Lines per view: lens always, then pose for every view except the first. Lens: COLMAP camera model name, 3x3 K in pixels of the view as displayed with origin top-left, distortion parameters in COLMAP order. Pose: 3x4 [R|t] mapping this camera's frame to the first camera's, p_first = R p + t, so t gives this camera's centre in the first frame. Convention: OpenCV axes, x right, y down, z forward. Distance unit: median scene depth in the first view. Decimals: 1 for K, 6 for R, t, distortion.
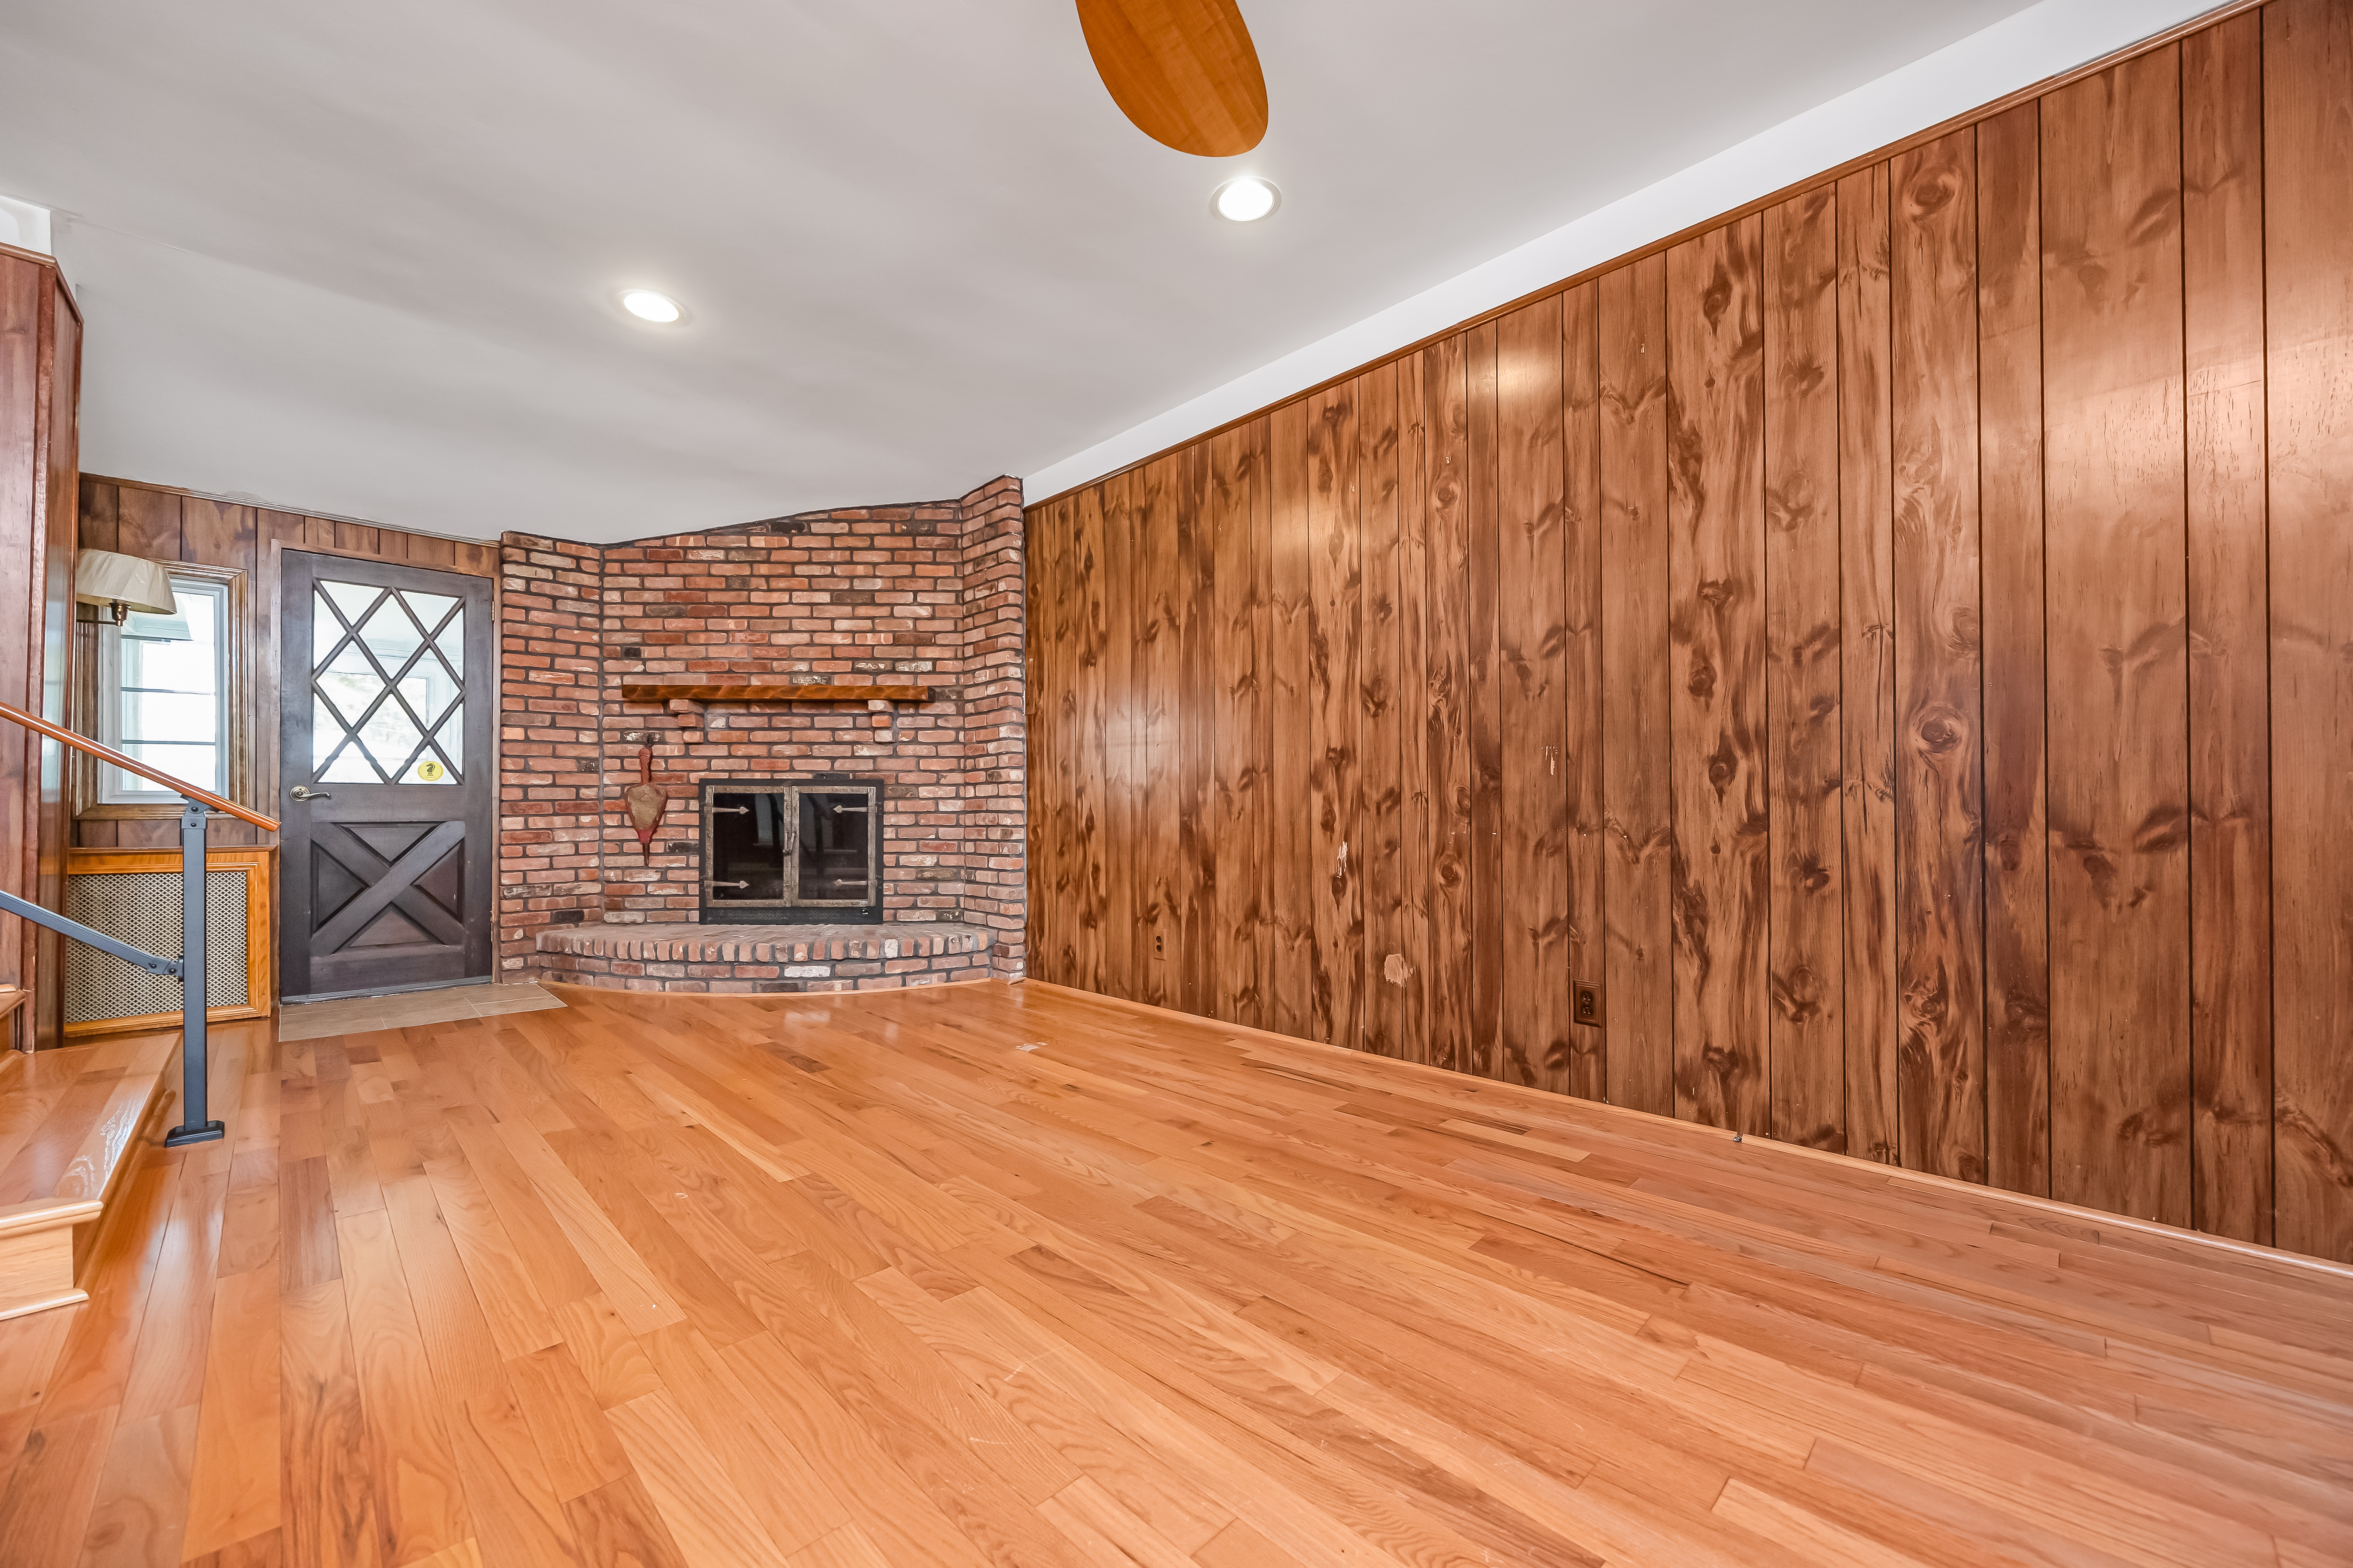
lens RADIAL K [[921.9, 0, 1154.9], [0, 921.9, 807.0], [0, 0, 1]] dist [-0.004705, -0.000723]
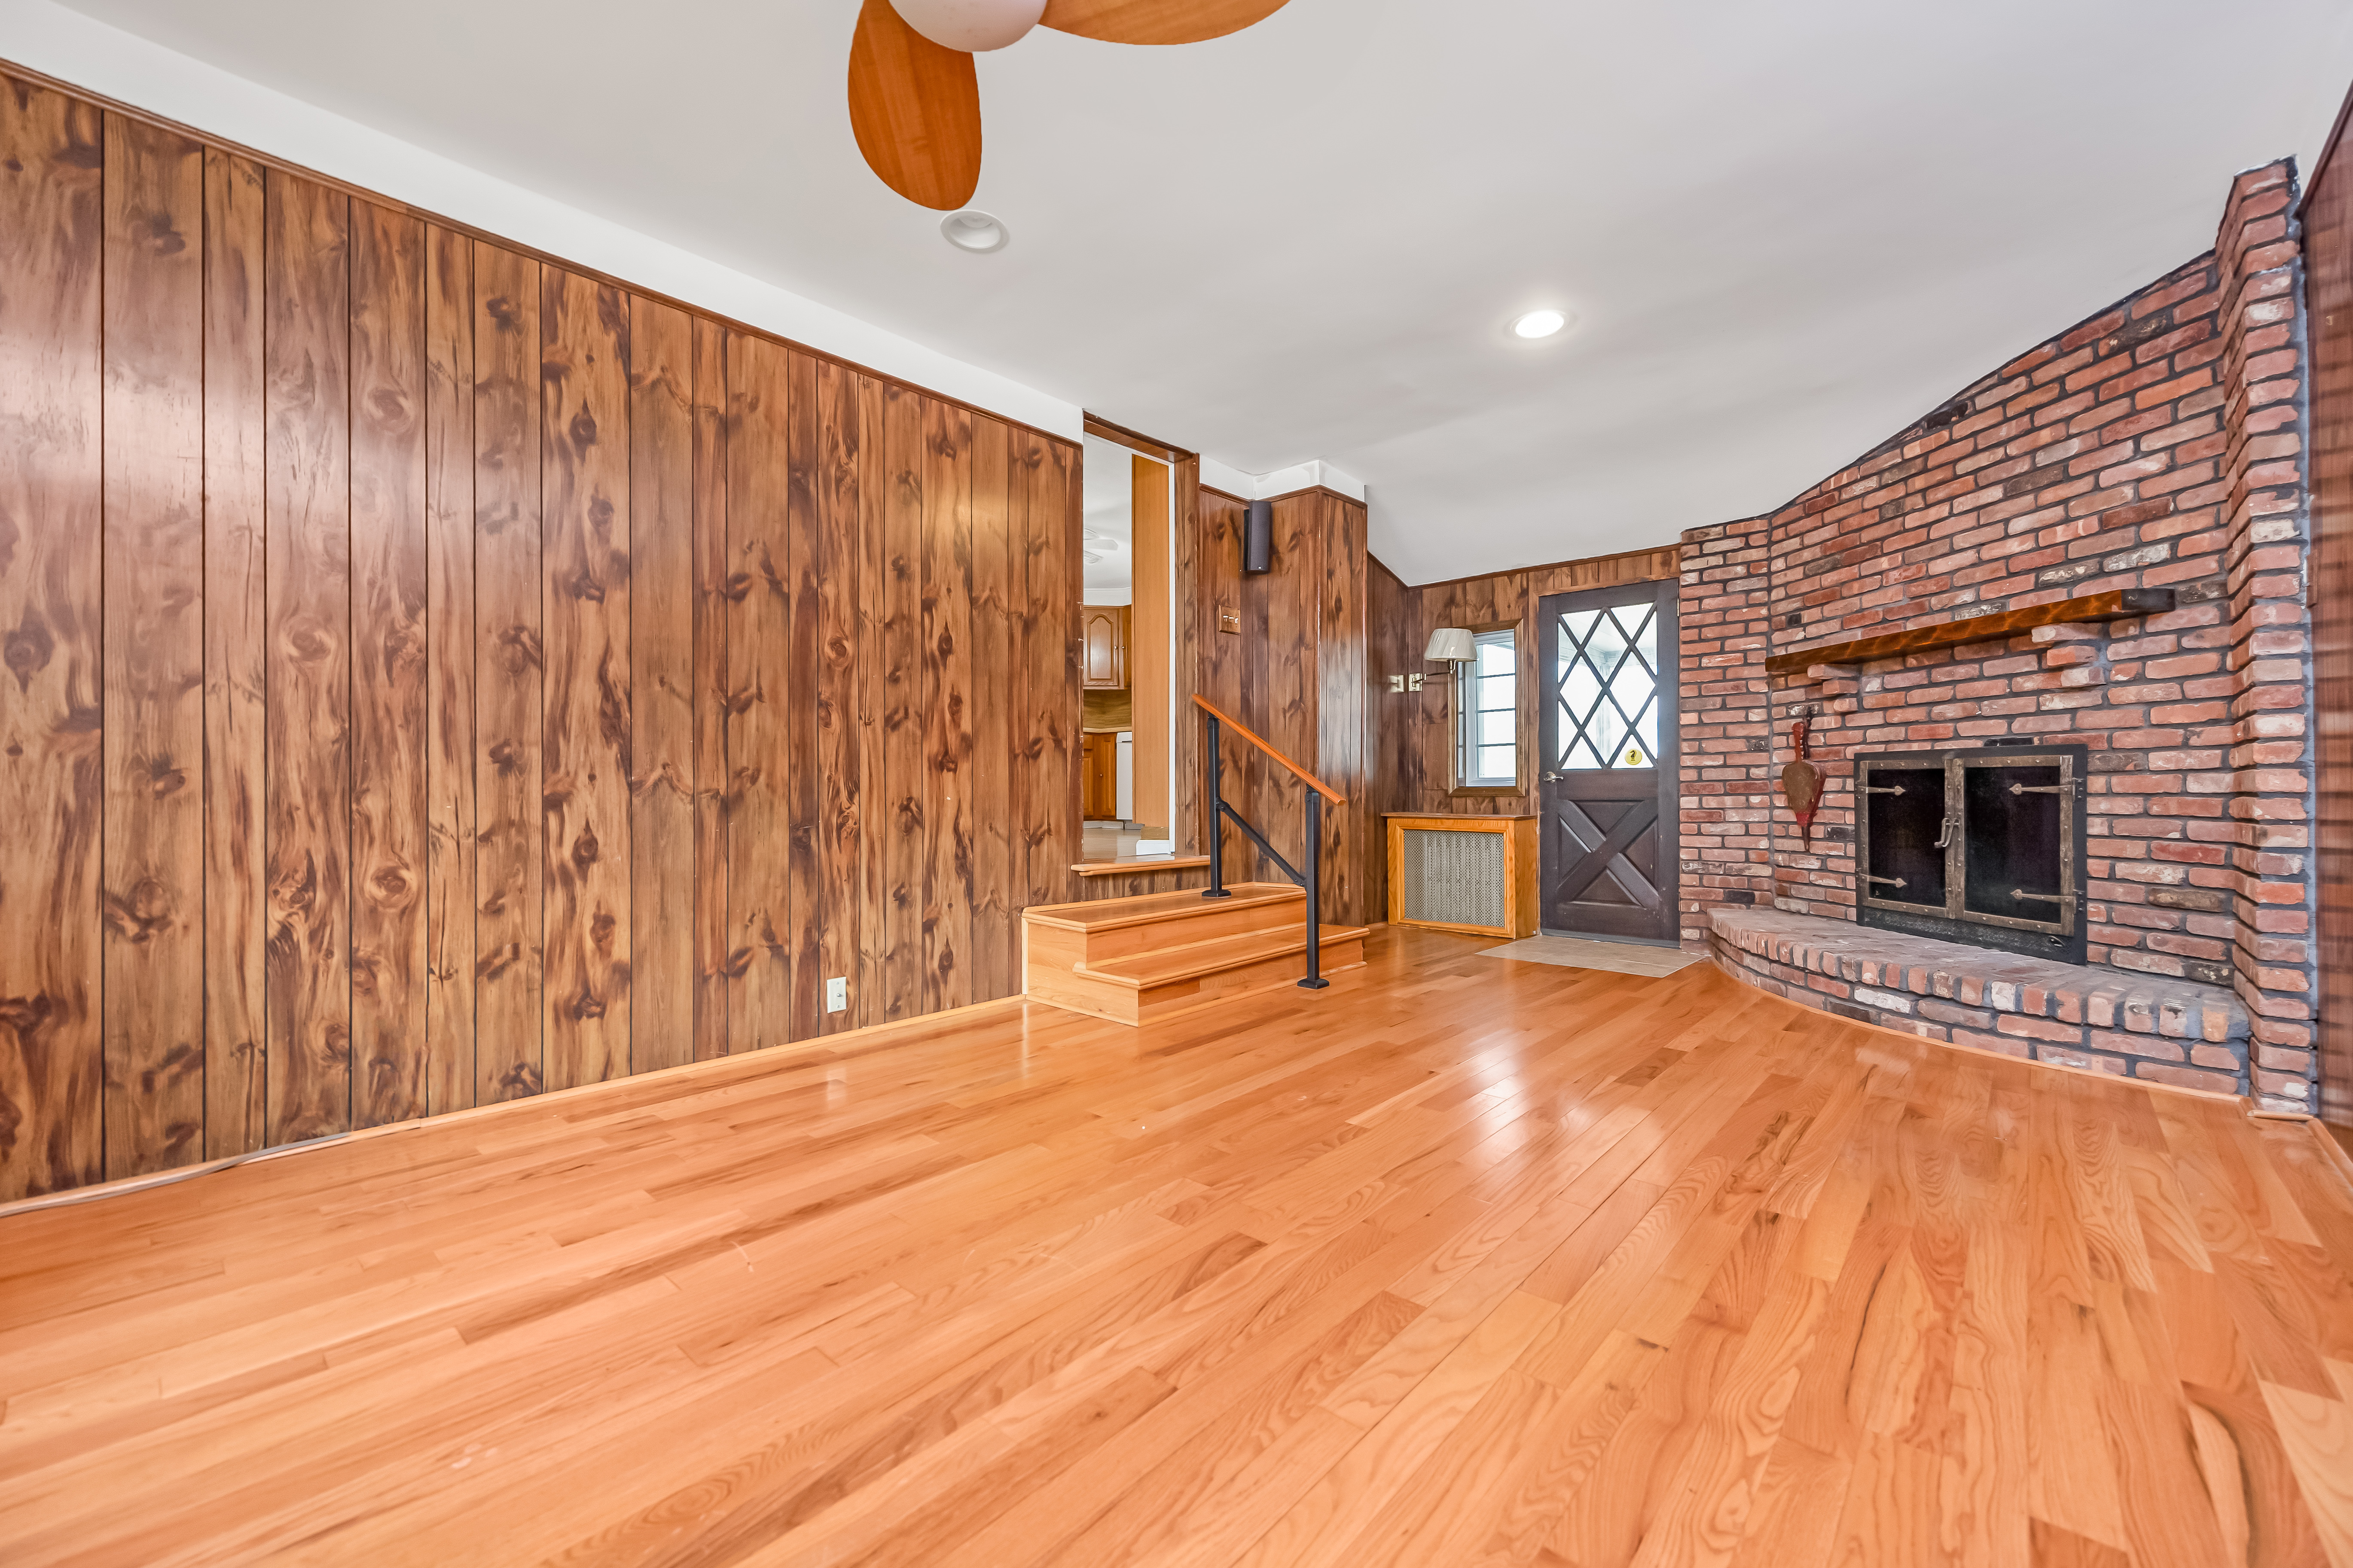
lens RADIAL K [[925.3, 0, 1176.5], [0, 925.3, 784.0], [0, 0, 1]] dist [-0.000284, -0.000087]
pose [[0.064421, -0.005812, -0.997906, 0.335041], [0.006459, 0.999965, -0.005407, -0.001885], [0.997902, -0.006097, 0.064456, 0.335766]]
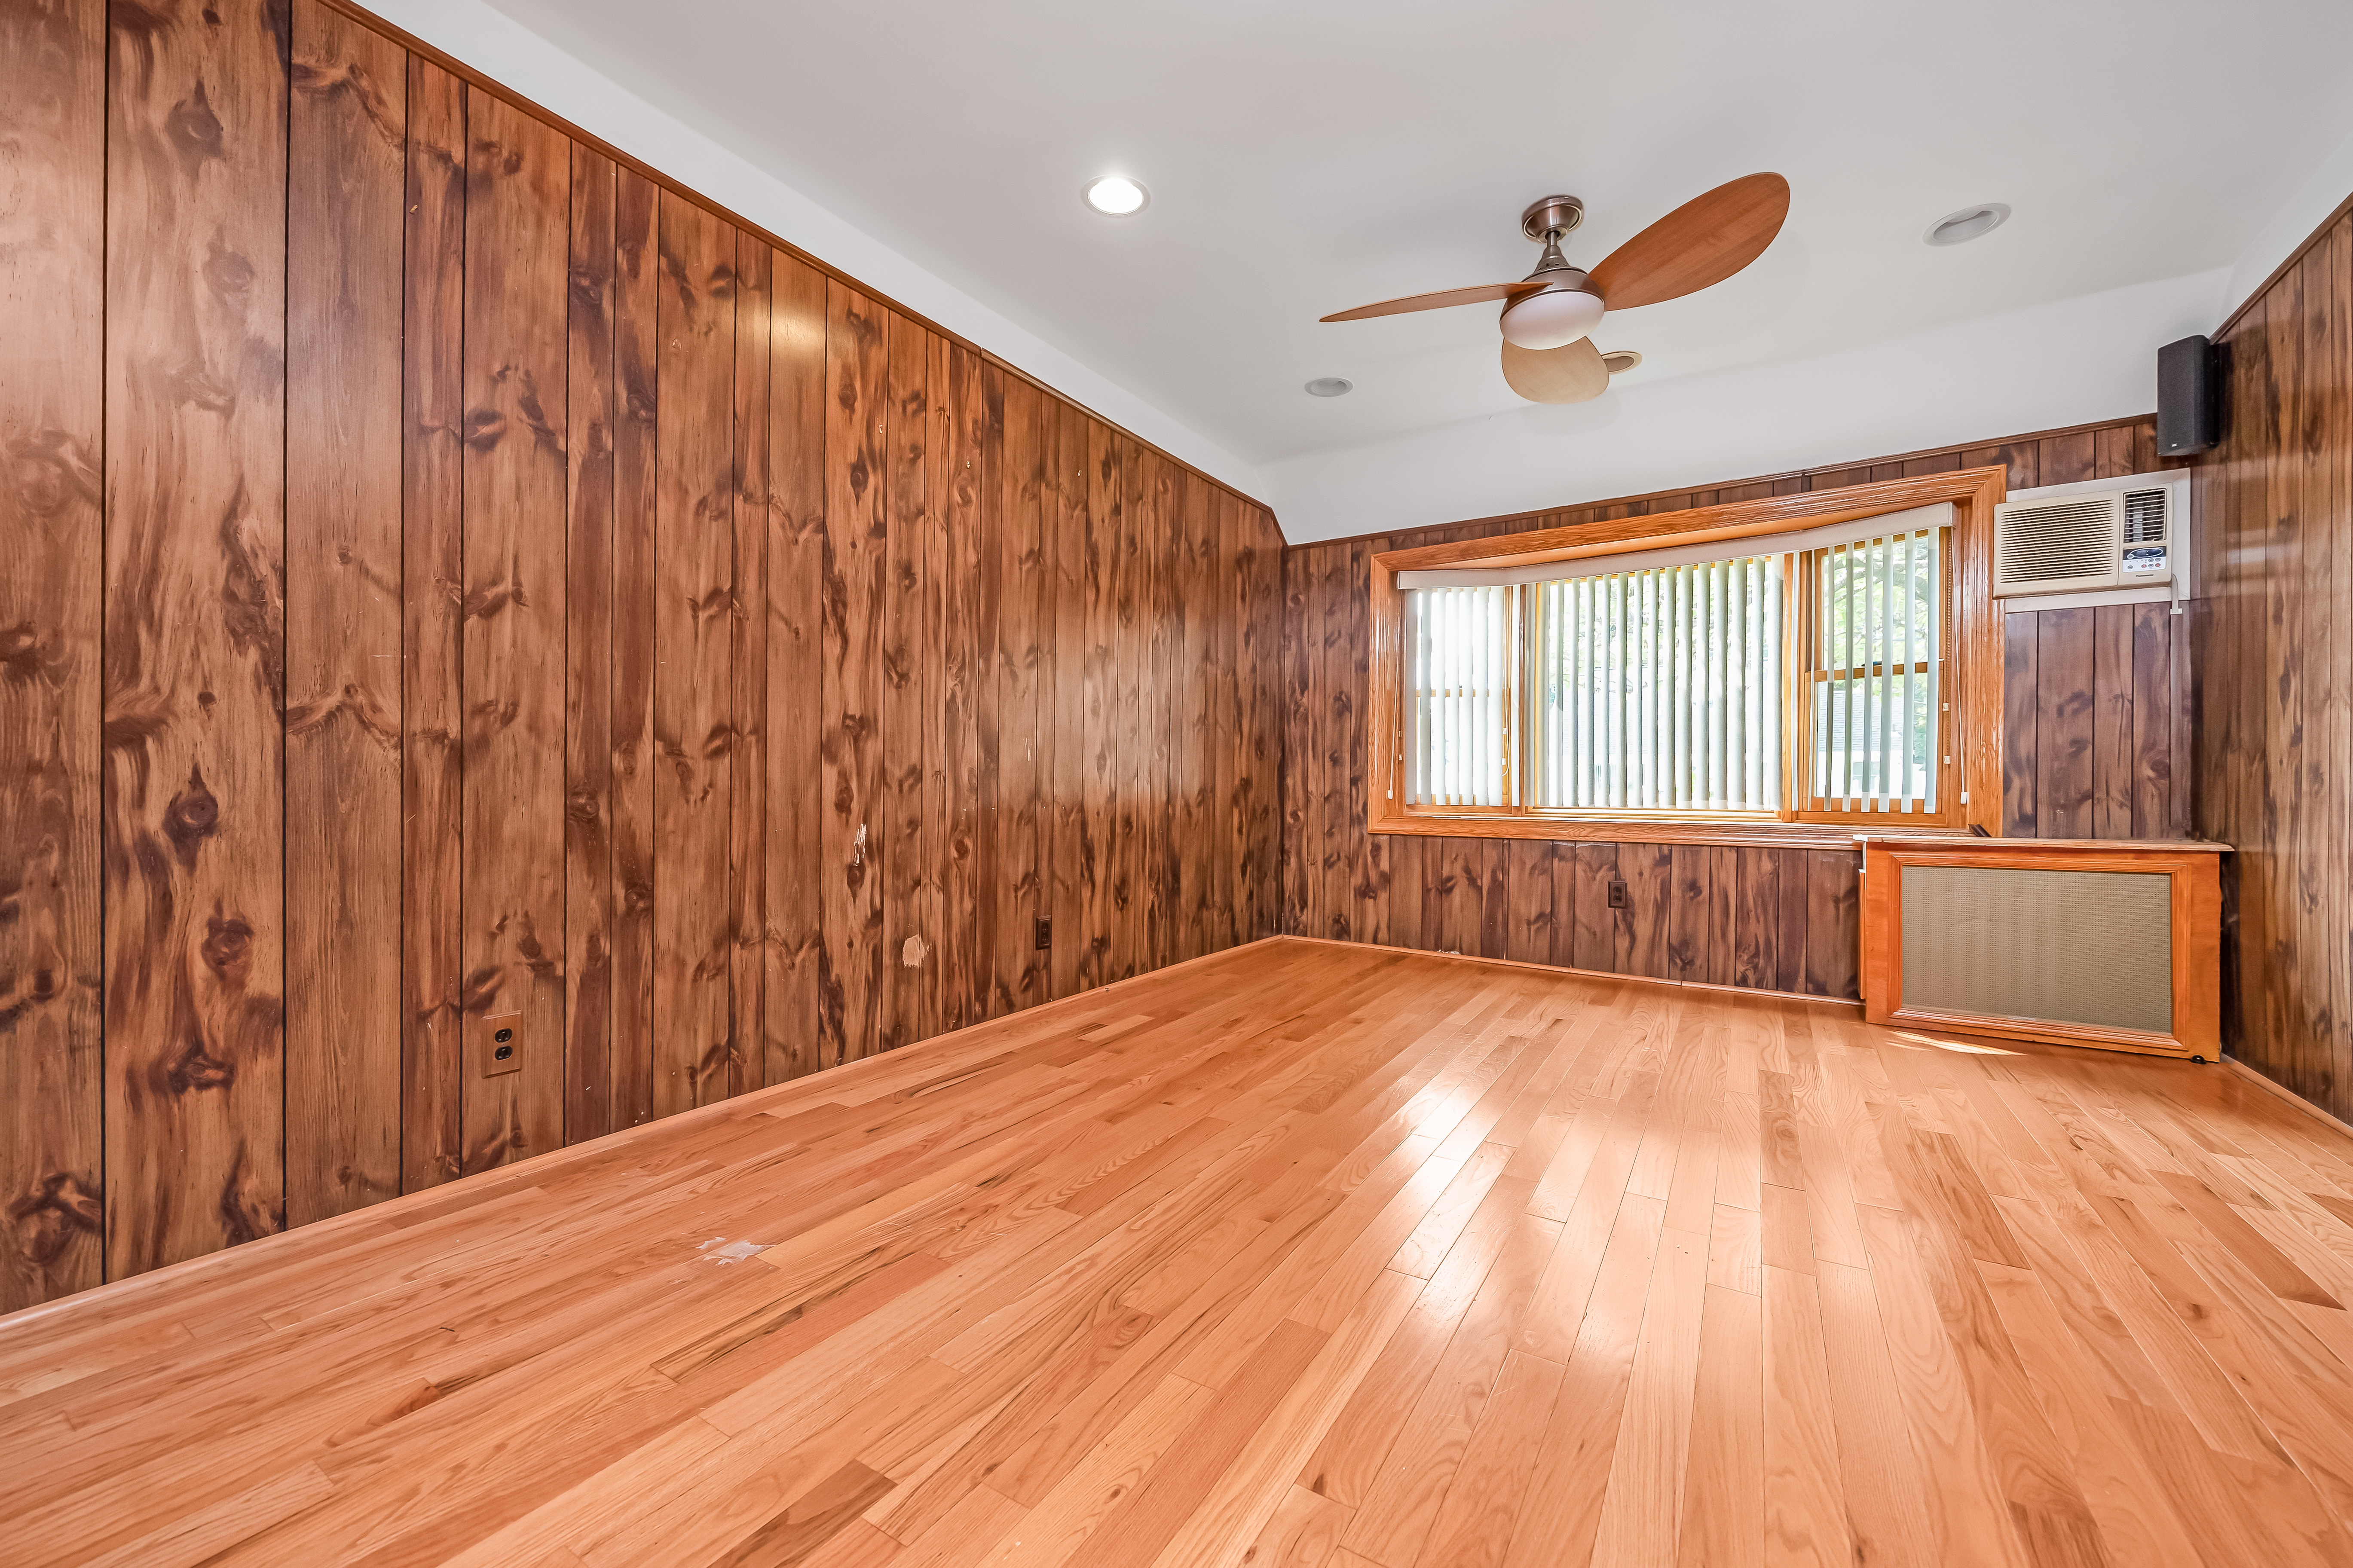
lens RADIAL K [[931.0, 0, 1197.5], [0, 931.0, 790.8], [0, 0, 1]] dist [-0.000541, -0.000080]
pose [[-0.262988, -0.002571, 0.964796, -0.509227], [-0.008841, 0.999961, 0.000255, 0.002403], [-0.964759, -0.008462, -0.263001, 0.645524]]
